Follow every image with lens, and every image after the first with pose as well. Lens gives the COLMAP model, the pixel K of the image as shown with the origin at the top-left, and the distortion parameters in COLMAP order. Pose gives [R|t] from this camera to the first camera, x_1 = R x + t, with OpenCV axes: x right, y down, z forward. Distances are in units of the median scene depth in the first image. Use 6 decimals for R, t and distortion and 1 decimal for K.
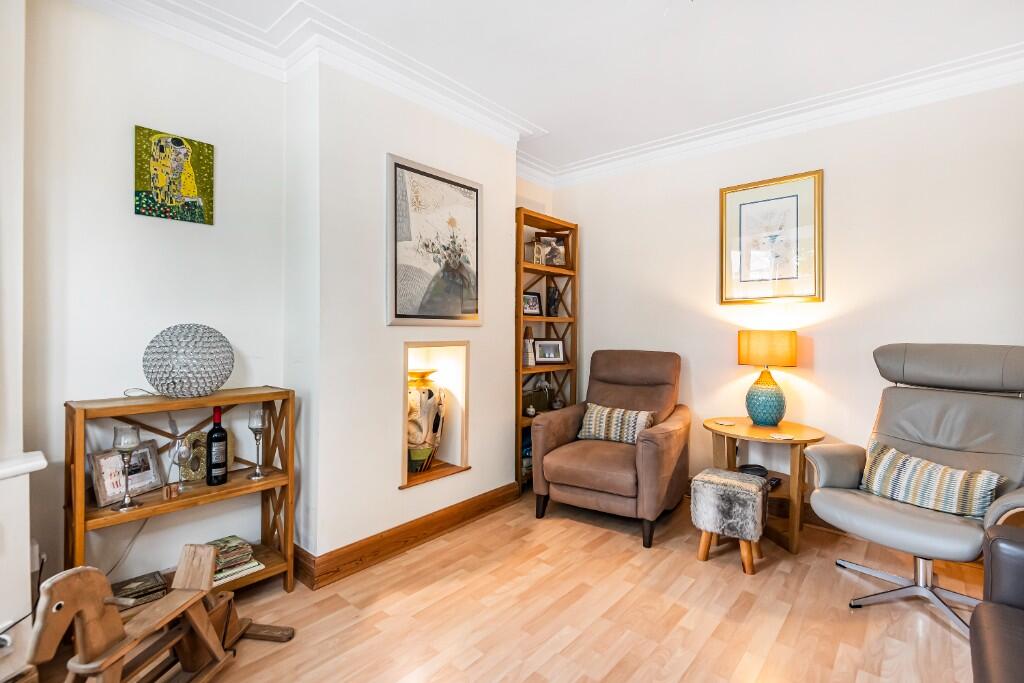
lens RADIAL K [[465.3, 0, 516.3], [0, 465.3, 332.4], [0, 0, 1]] dist [0.008432, -0.010002]
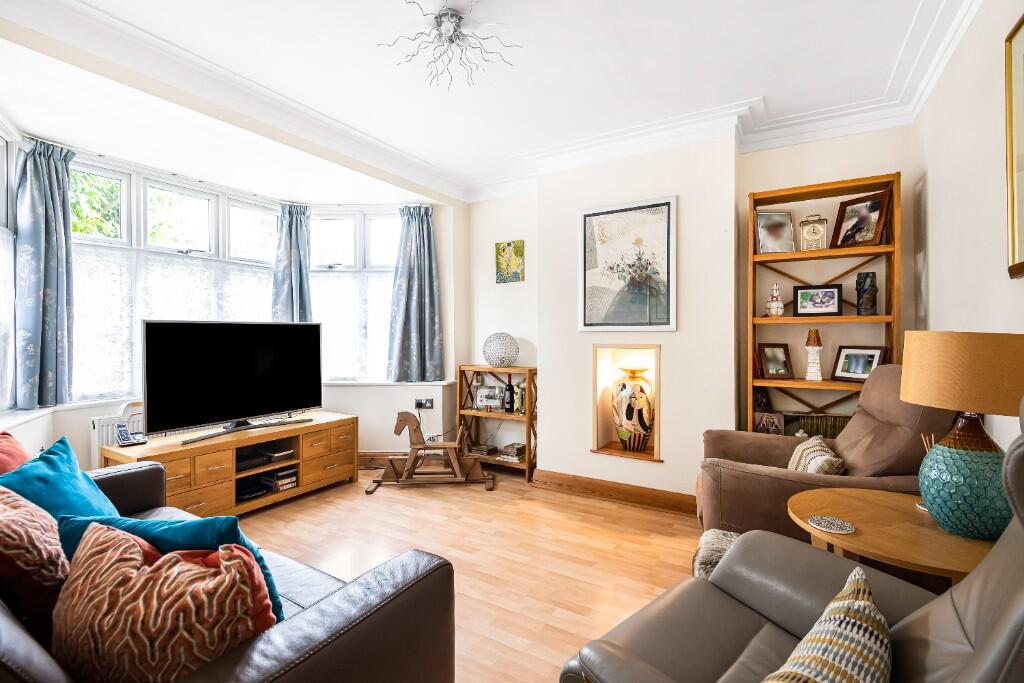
lens RADIAL K [[465.3, 0, 514.7], [0, 465.3, 339.2], [0, 0, 1]] dist [0.008432, -0.010002]
pose [[0.159133, 0.002351, -0.987254, 1.021794], [-0.005313, 0.999985, 0.001525, 0.006660], [0.987243, 0.005003, 0.159144, 0.541148]]
